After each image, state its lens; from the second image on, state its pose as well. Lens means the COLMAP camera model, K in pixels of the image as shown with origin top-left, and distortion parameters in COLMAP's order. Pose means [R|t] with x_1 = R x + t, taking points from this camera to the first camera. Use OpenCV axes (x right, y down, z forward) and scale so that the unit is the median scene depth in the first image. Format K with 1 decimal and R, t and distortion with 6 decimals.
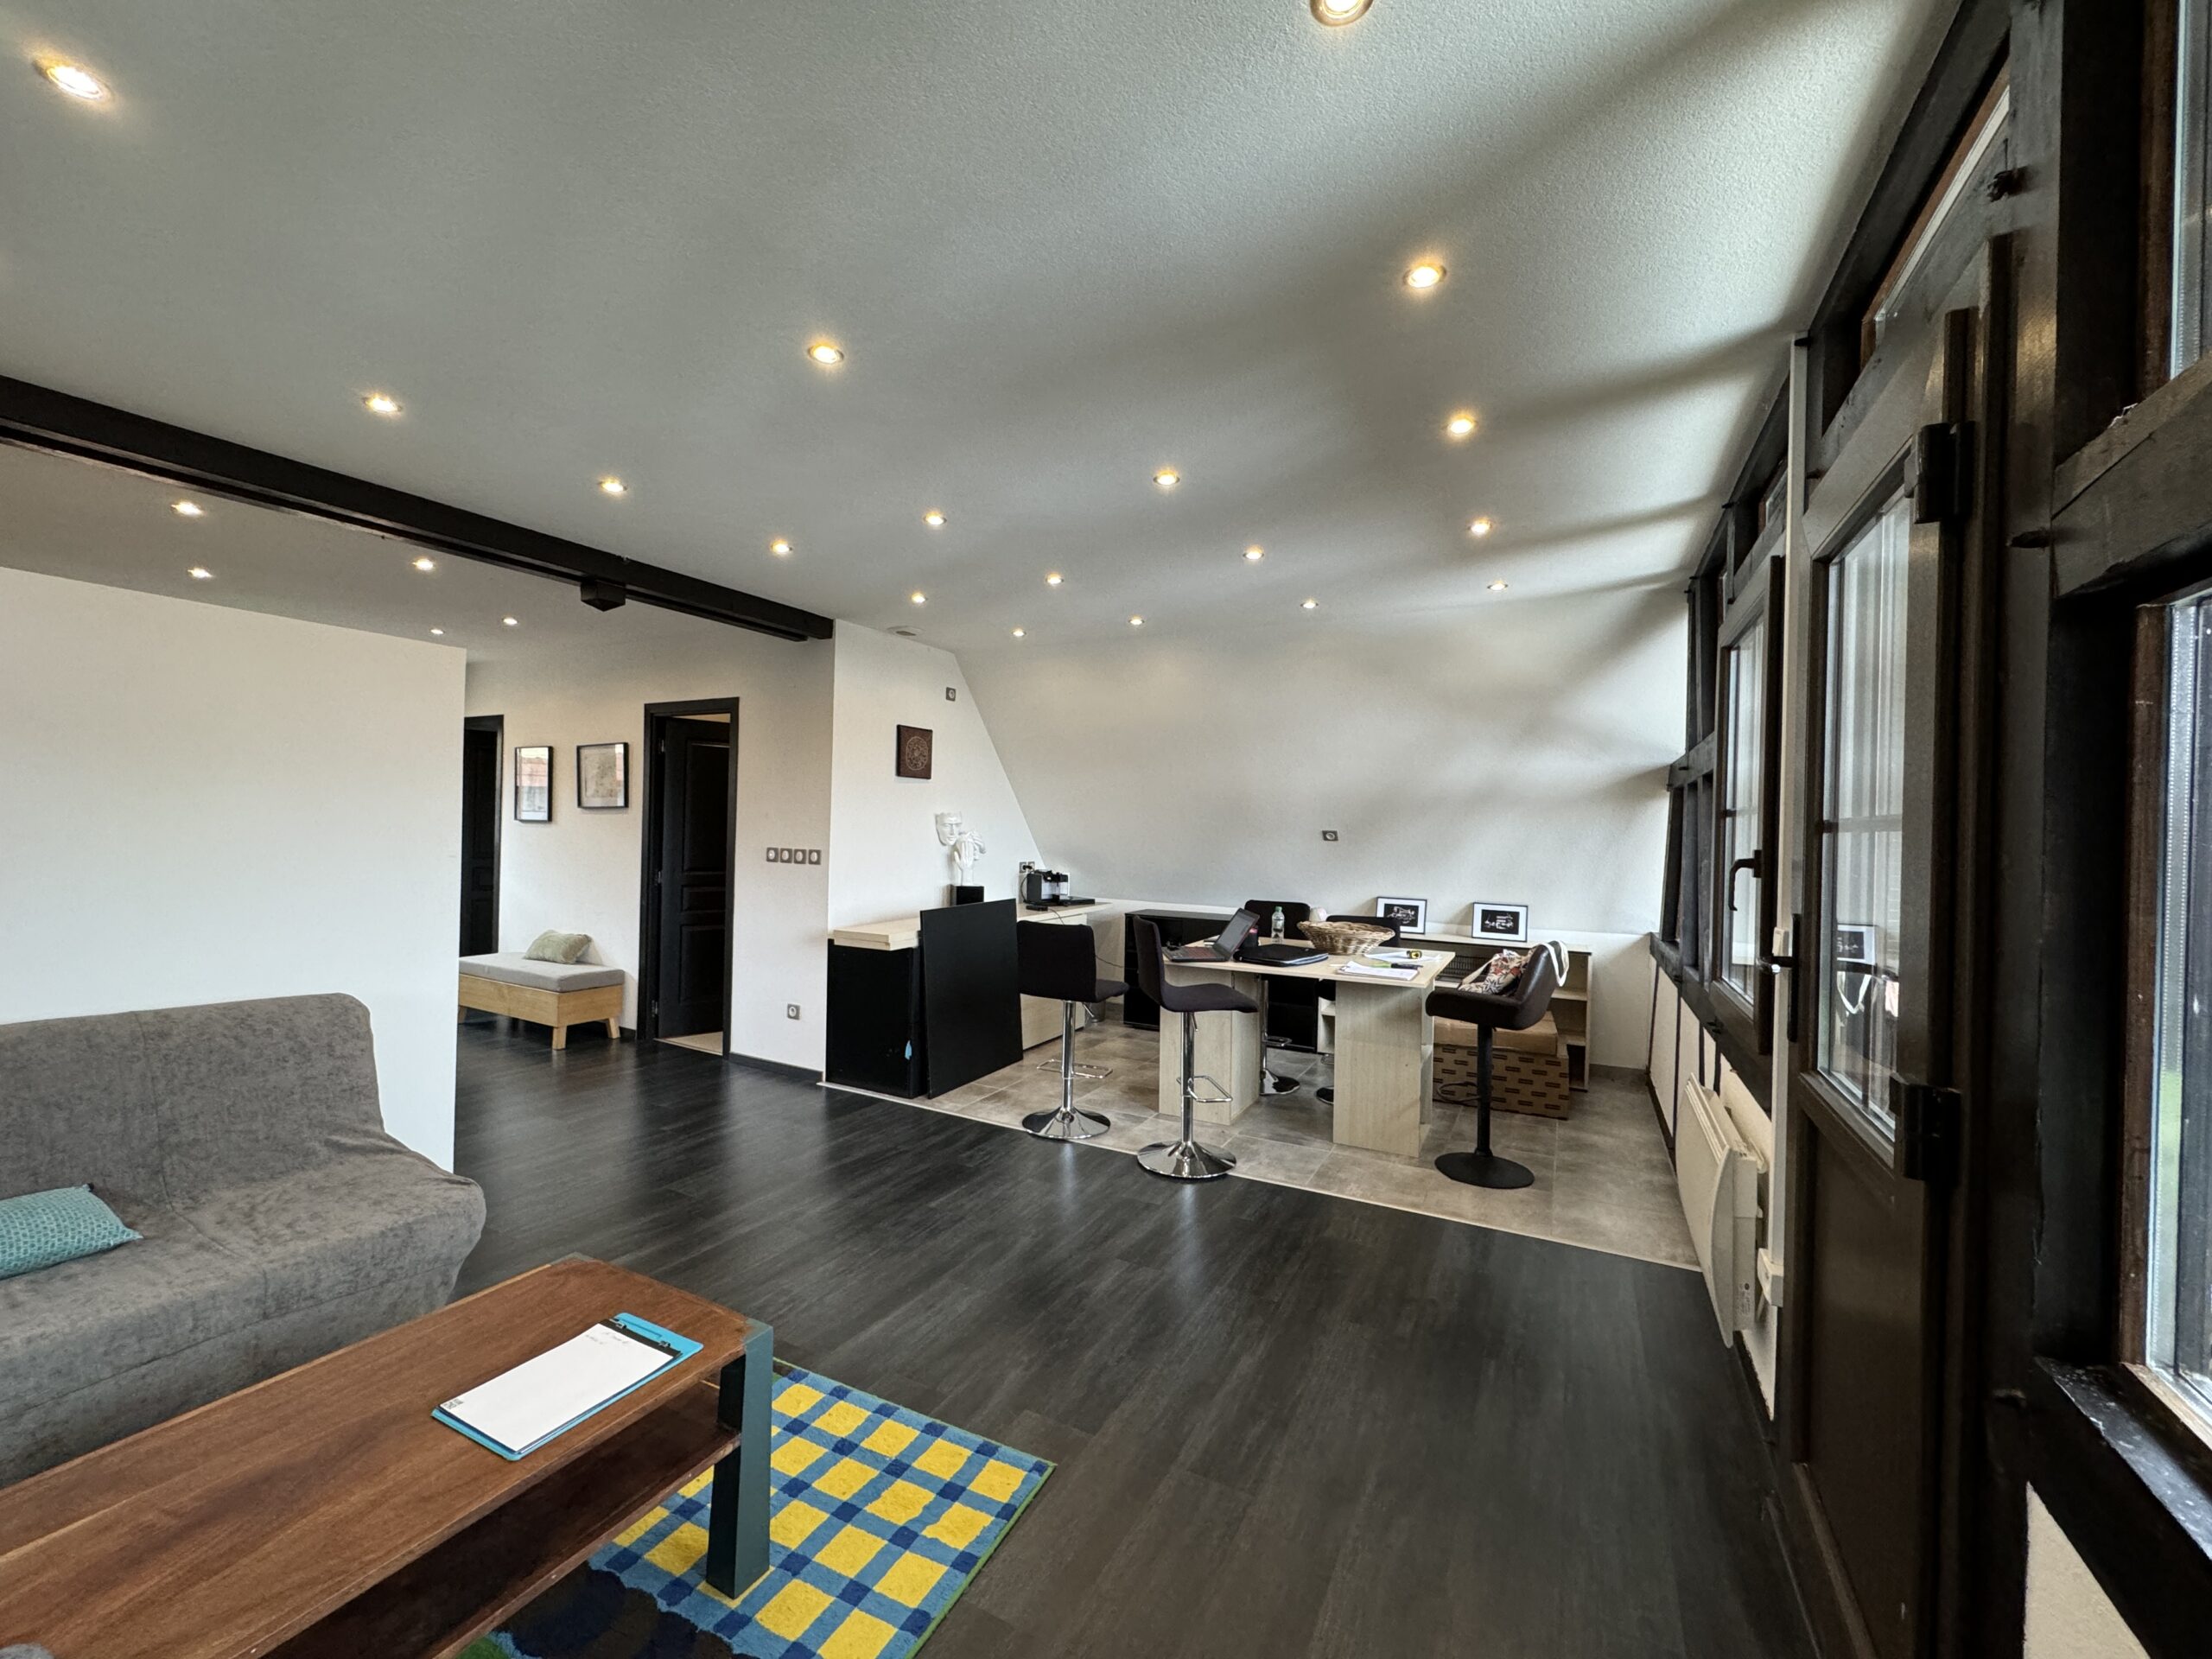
lens RADIAL K [[877.1, 0, 1106.0], [0, 877.1, 829.5], [0, 0, 1]] dist [-0.001224, 0.000110]
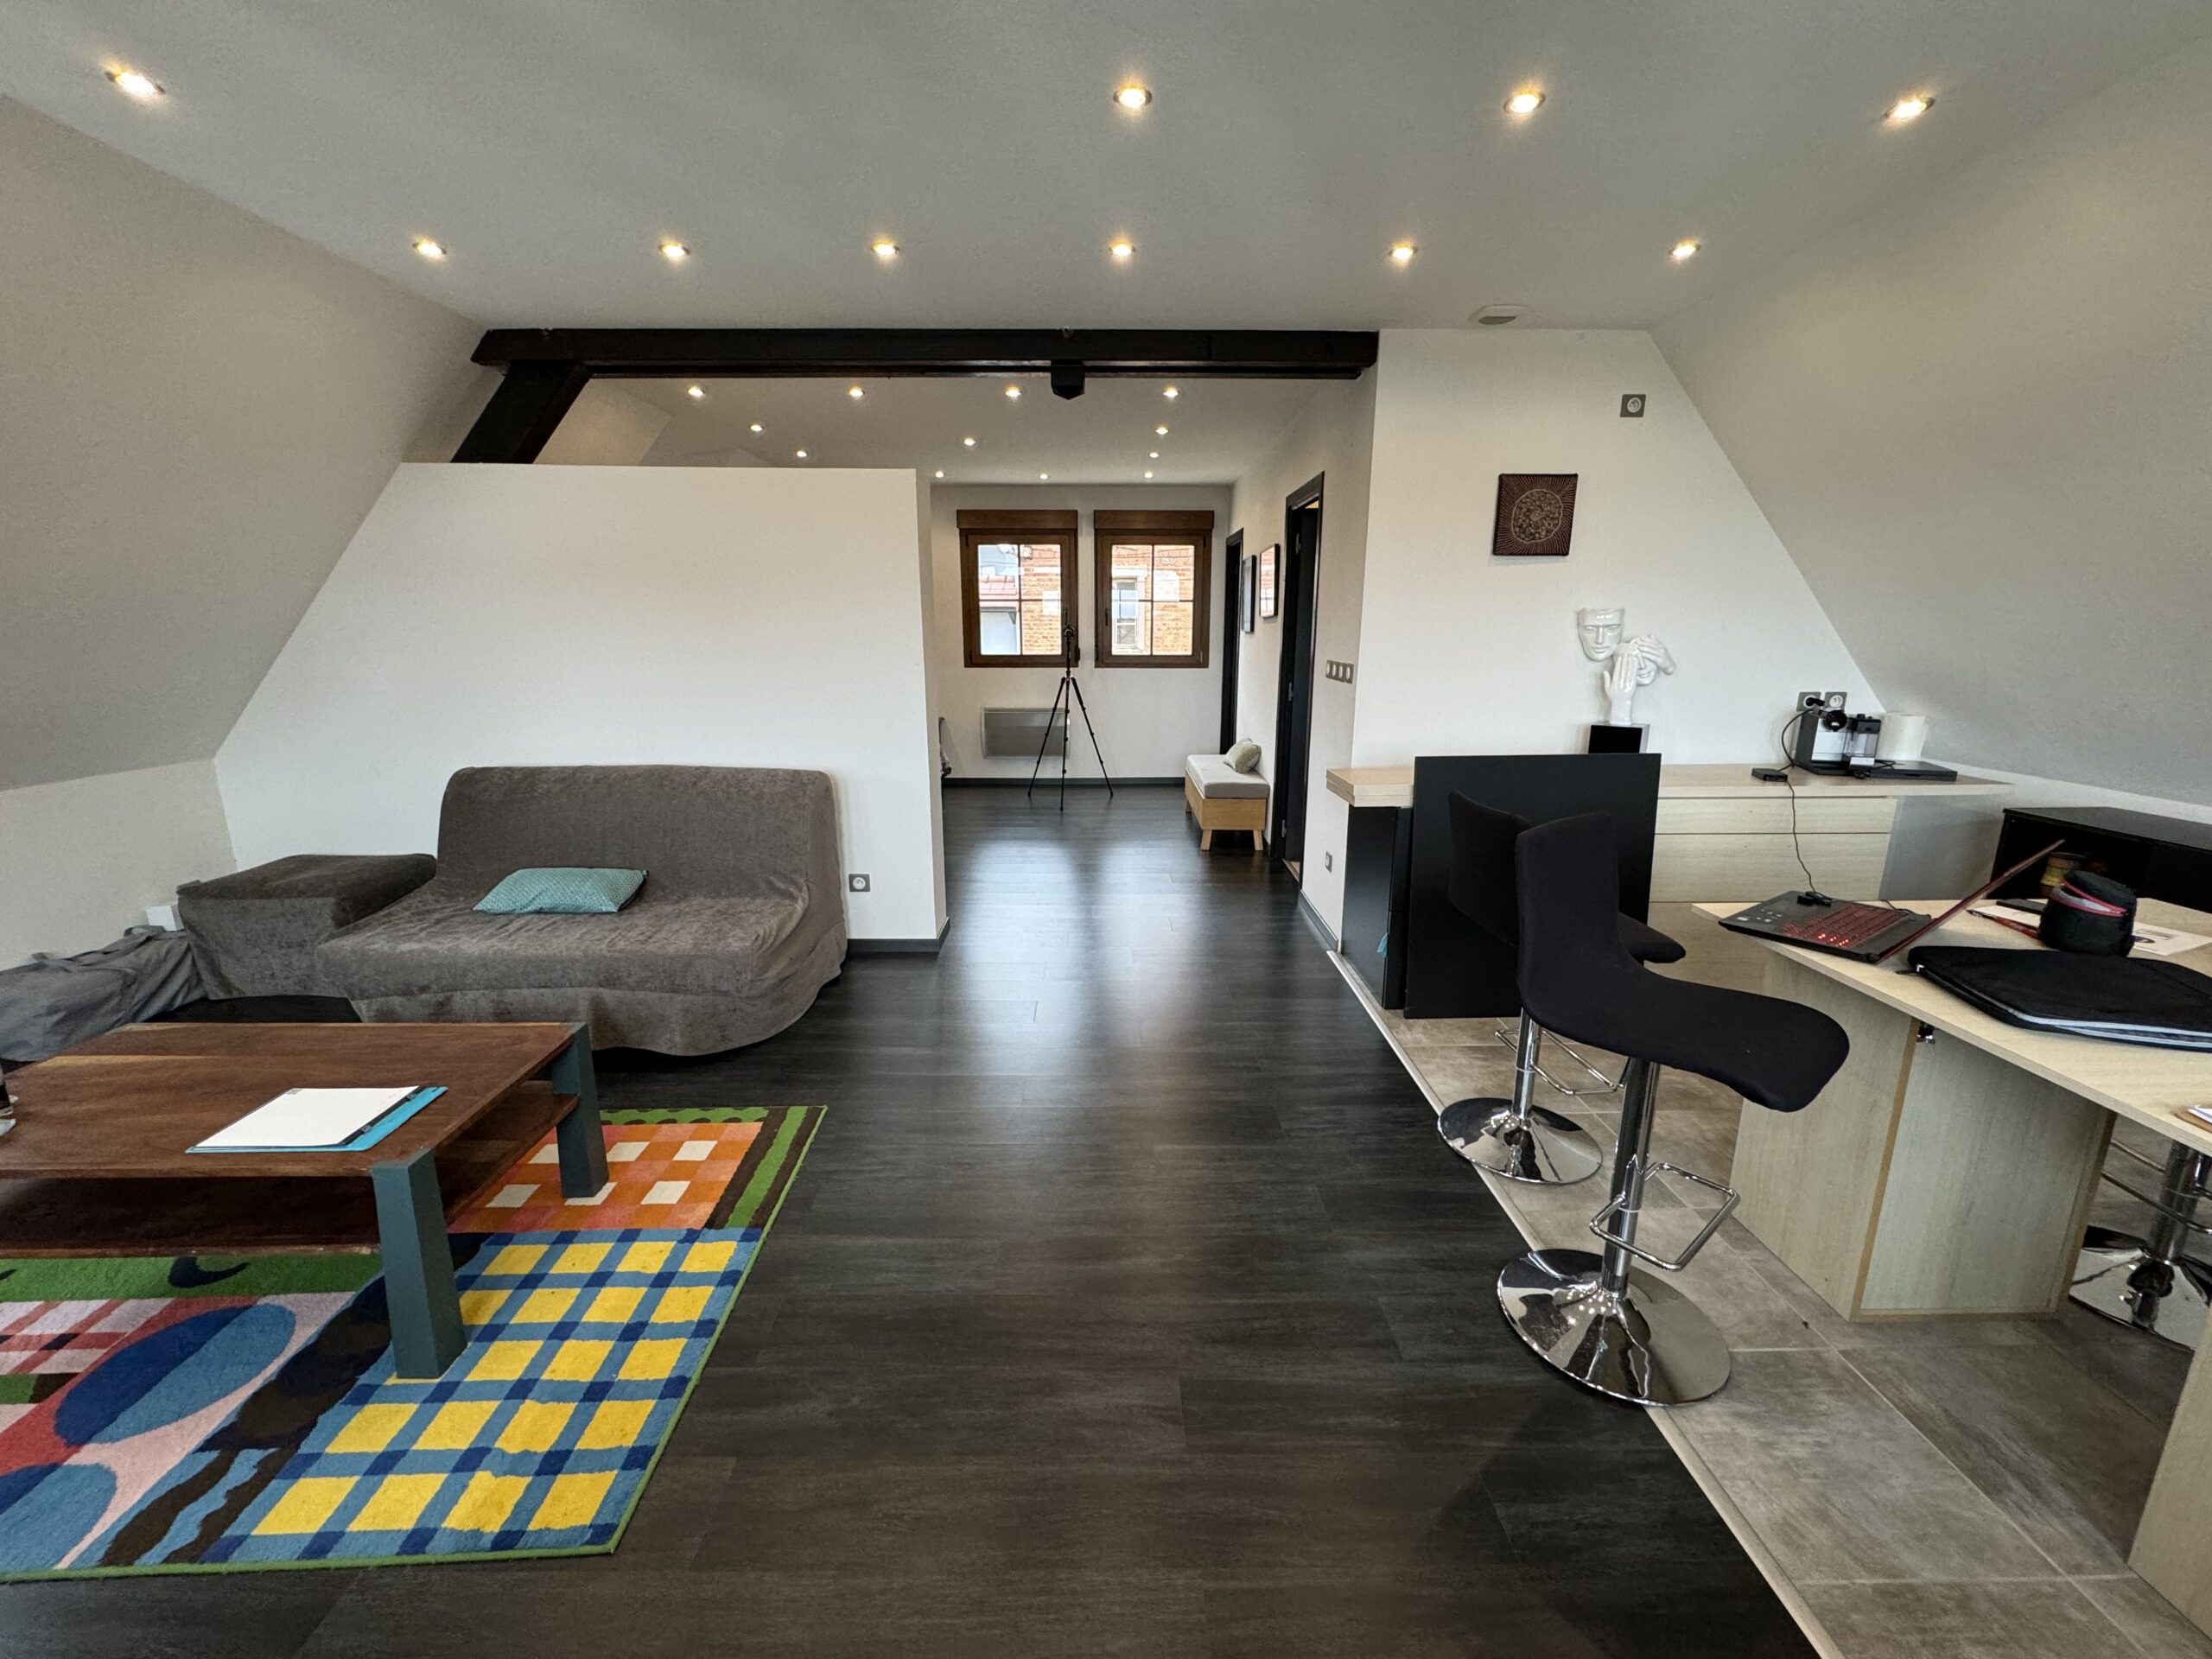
lens RADIAL K [[877.1, 0, 1106.0], [0, 877.1, 829.5], [0, 0, 1]] dist [-0.001224, 0.000110]
pose [[0.479646, 0.179133, -0.858983, 0.257779], [0.008174, 0.977985, 0.208514, 0.002755], [0.877424, -0.107034, 0.467622, 0.435041]]
